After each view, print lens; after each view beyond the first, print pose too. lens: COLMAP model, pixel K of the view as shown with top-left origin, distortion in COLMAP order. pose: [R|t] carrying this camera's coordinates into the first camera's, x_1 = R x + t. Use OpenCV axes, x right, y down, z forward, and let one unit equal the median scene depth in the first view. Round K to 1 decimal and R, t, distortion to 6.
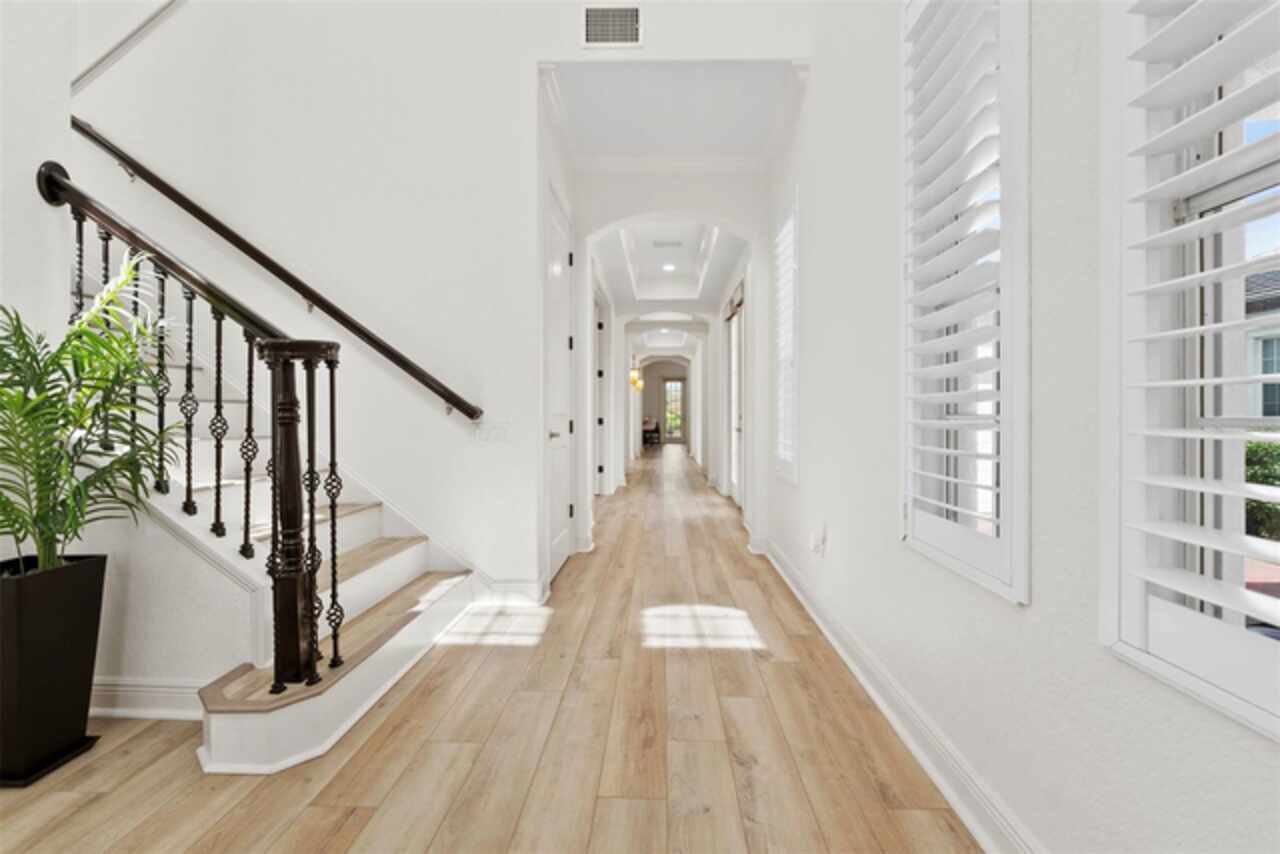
lens RADIAL K [[592.9, 0, 643.7], [0, 592.9, 423.8], [0, 0, 1]] dist [-0.004356, 0.002522]
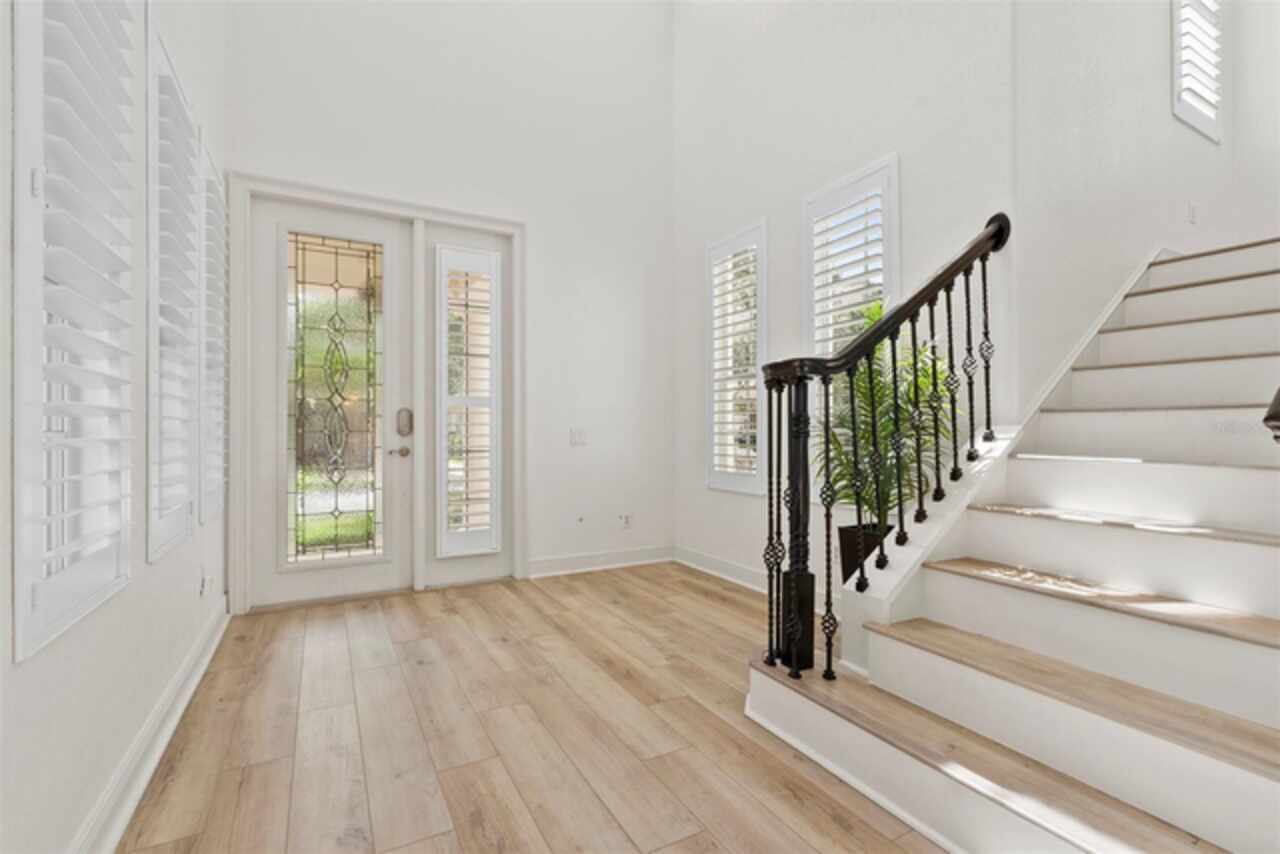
lens RADIAL K [[592.9, 0, 644.6], [0, 592.9, 418.6], [0, 0, 1]] dist [-0.004356, 0.002522]
pose [[-0.860703, -0.007792, -0.509047, 0.246366], [-0.006391, 0.999969, -0.004501, -0.030246], [0.509067, -0.000620, -0.860727, 1.934562]]
